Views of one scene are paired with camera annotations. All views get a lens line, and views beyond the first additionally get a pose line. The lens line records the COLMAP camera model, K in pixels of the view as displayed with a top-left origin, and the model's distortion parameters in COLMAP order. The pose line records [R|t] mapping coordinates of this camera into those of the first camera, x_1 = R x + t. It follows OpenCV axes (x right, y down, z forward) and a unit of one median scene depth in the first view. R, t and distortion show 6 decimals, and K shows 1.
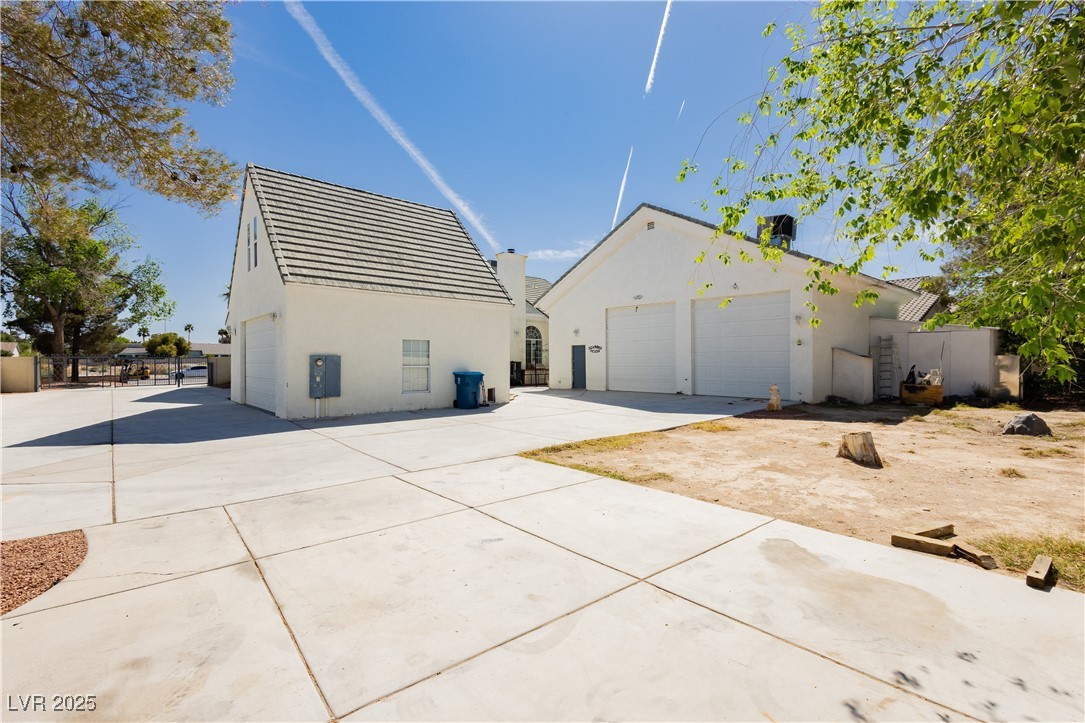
lens RADIAL K [[497.7, 0, 545.2], [0, 497.7, 361.6], [0, 0, 1]] dist [0.009500, -0.000131]
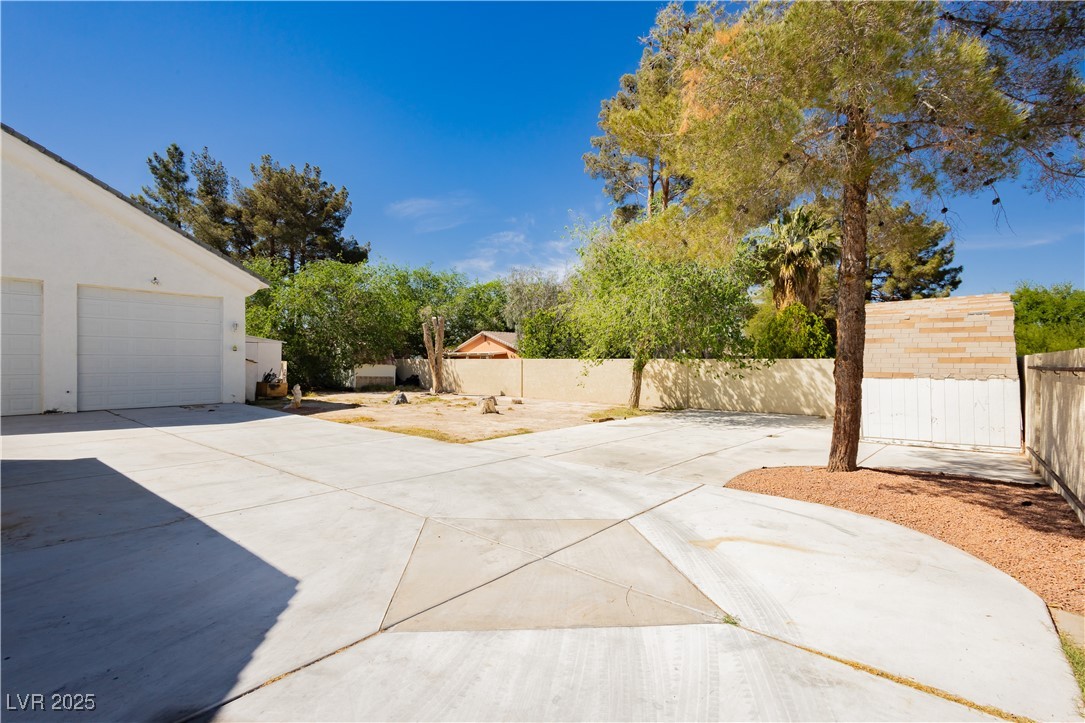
lens RADIAL K [[497.7, 0, 545.2], [0, 497.7, 361.6], [0, 0, 1]] dist [0.009500, -0.000131]
pose [[-0.162747, 0.003665, 0.986661, -0.653819], [0.002966, 0.999990, -0.003225, -0.004367], [-0.986663, 0.002401, -0.162757, 0.504668]]
